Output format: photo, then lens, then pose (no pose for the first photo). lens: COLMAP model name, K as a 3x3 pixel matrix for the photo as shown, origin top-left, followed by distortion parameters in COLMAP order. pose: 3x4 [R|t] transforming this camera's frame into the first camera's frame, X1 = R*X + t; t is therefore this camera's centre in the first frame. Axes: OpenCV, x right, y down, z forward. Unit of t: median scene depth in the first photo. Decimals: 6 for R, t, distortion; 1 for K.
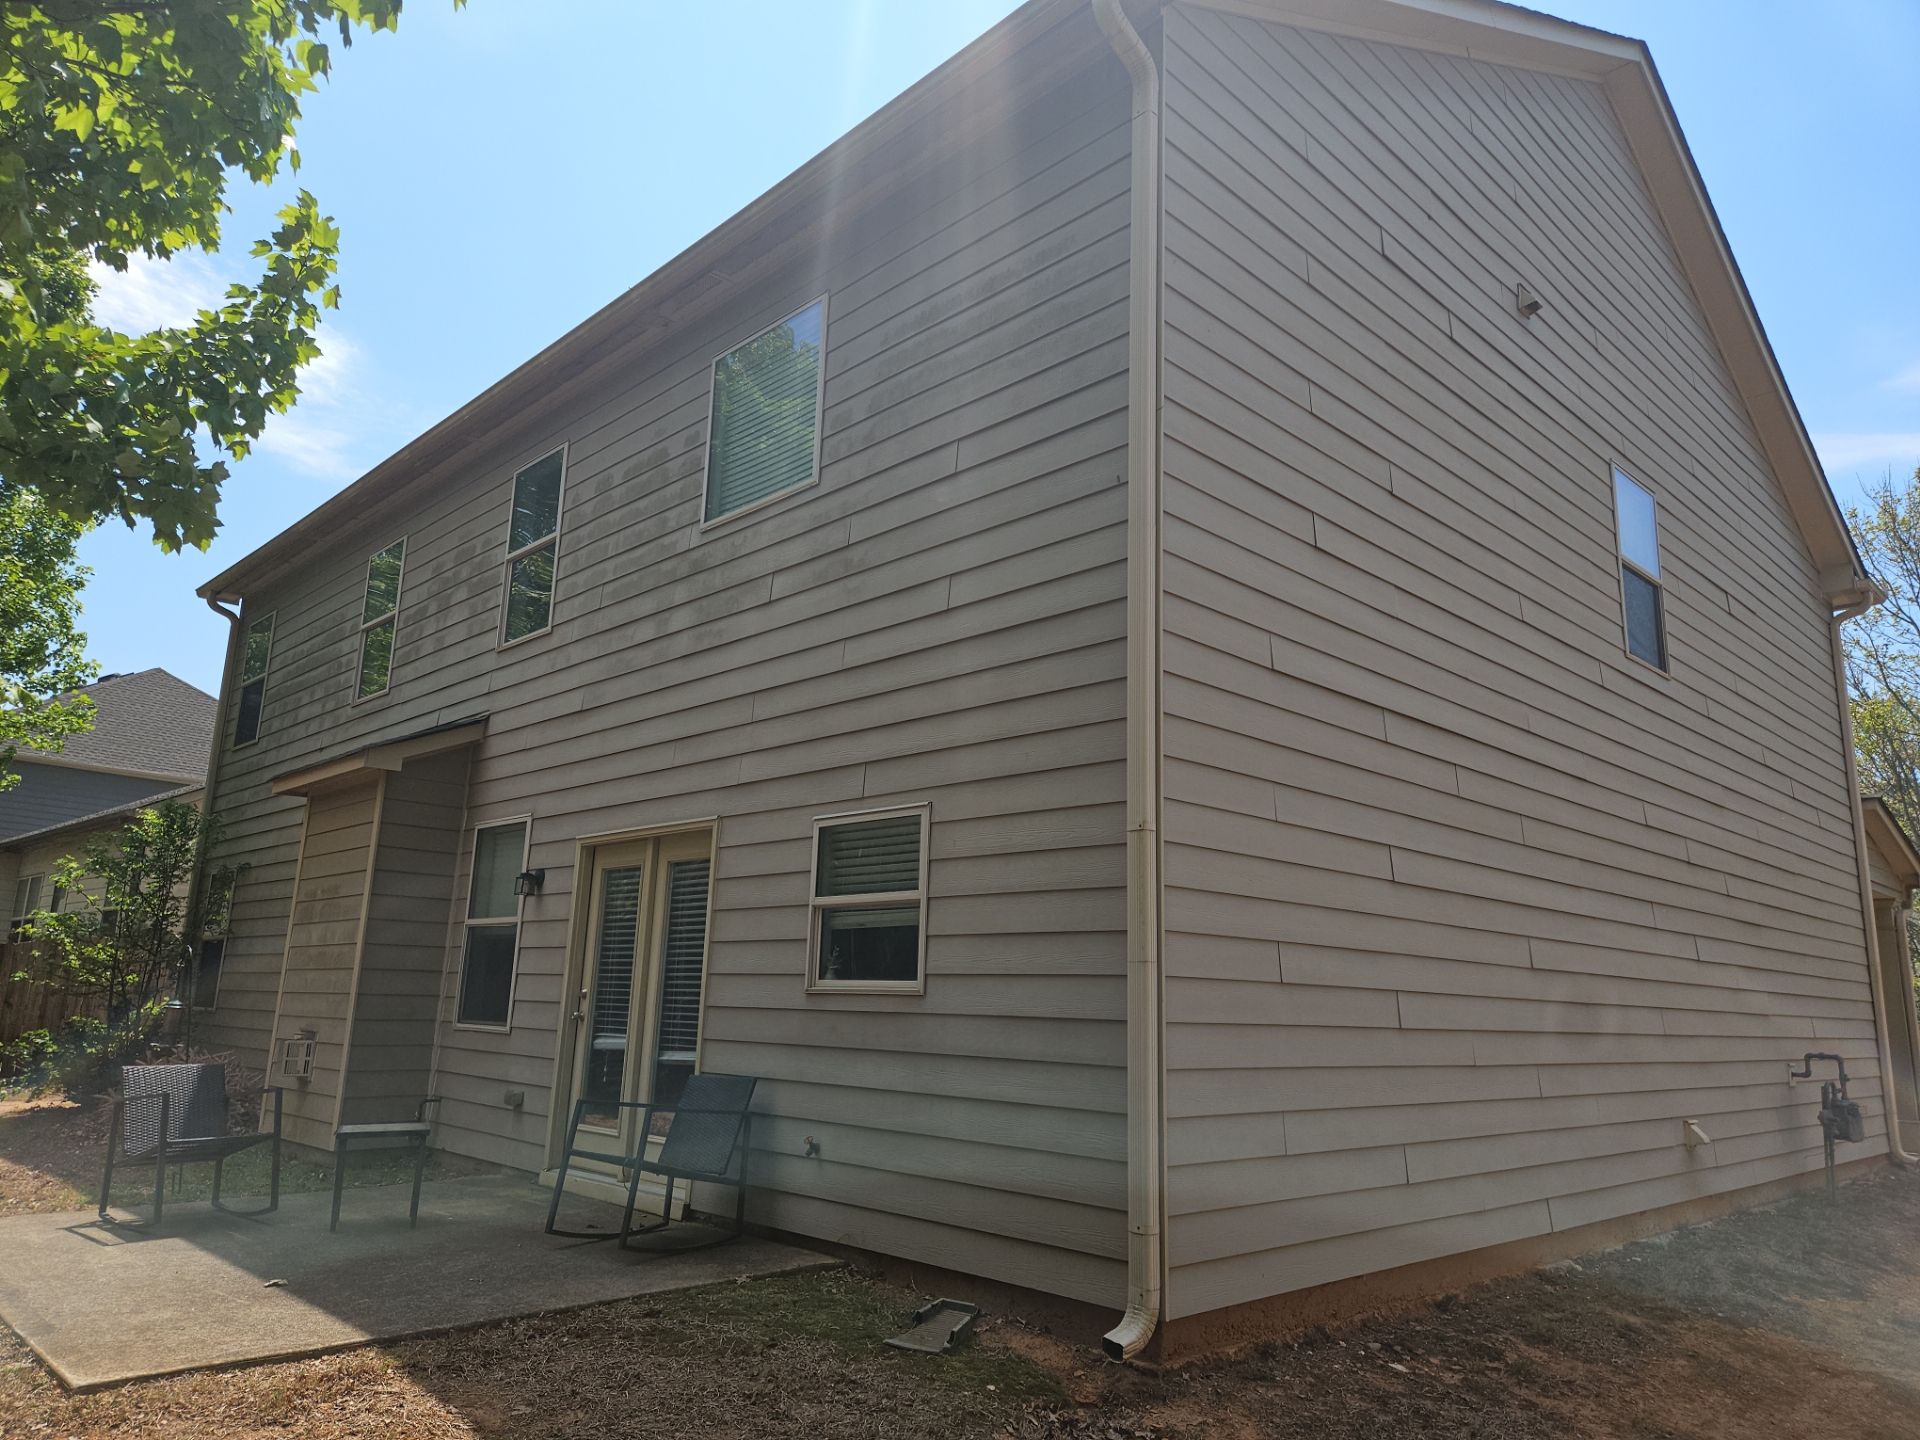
lens RADIAL K [[1282.9, 0, 962.6], [0, 1282.9, 726.1], [0, 0, 1]] dist [0.050737, -0.003161]
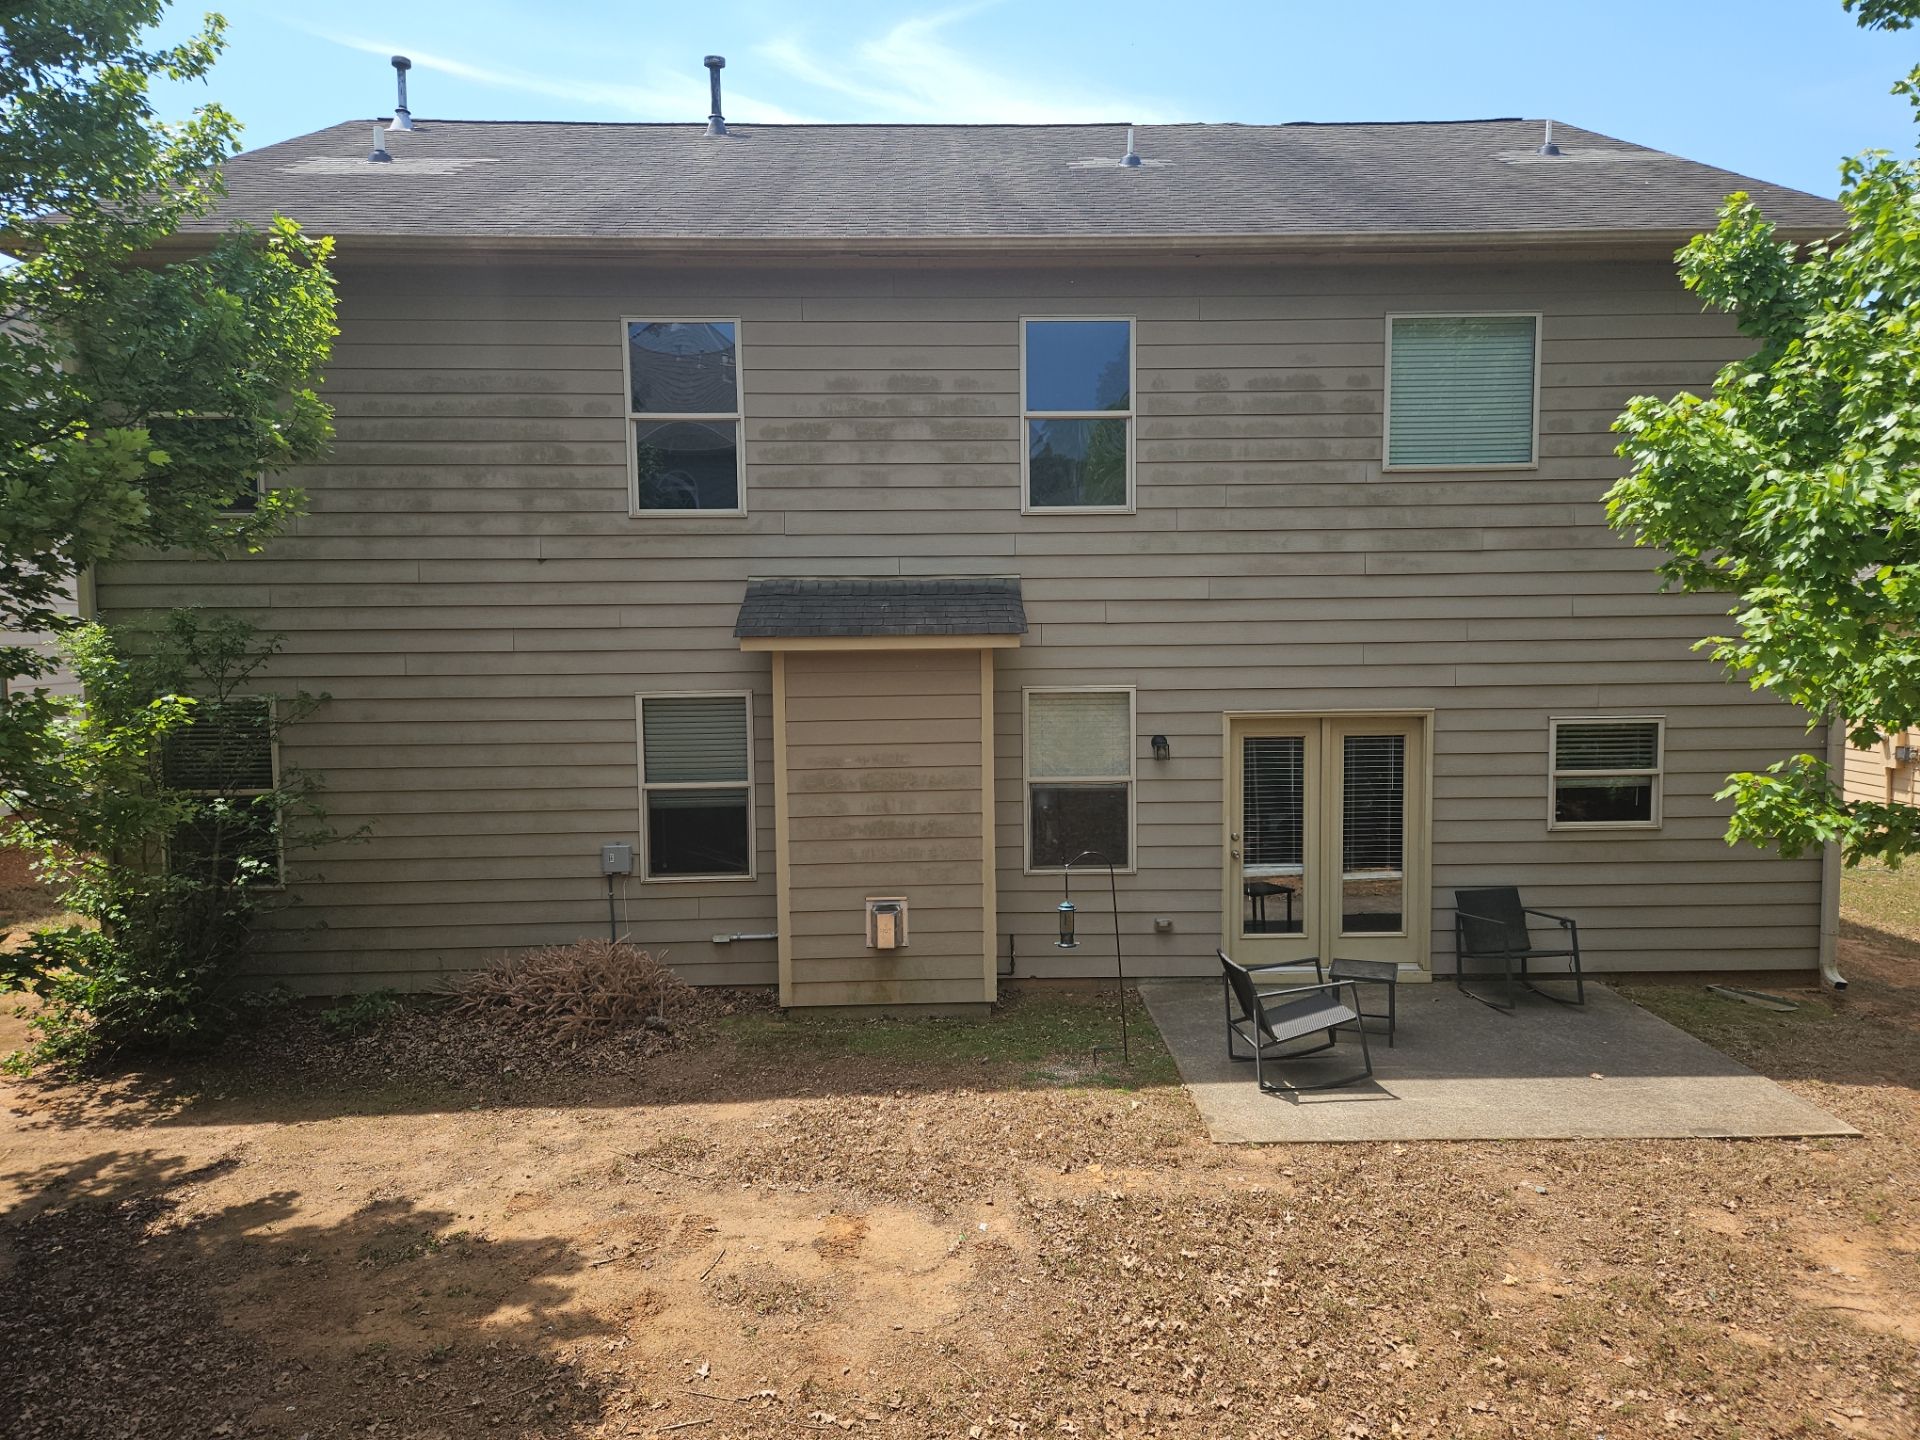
lens RADIAL K [[1282.9, 0, 959.3], [0, 1282.9, 725.6], [0, 0, 1]] dist [0.050737, -0.003161]
pose [[0.681387, -0.094480, 0.725800, -1.407563], [-0.121350, 0.963326, 0.239324, -0.164711], [-0.721793, -0.251149, 0.644933, 0.440564]]
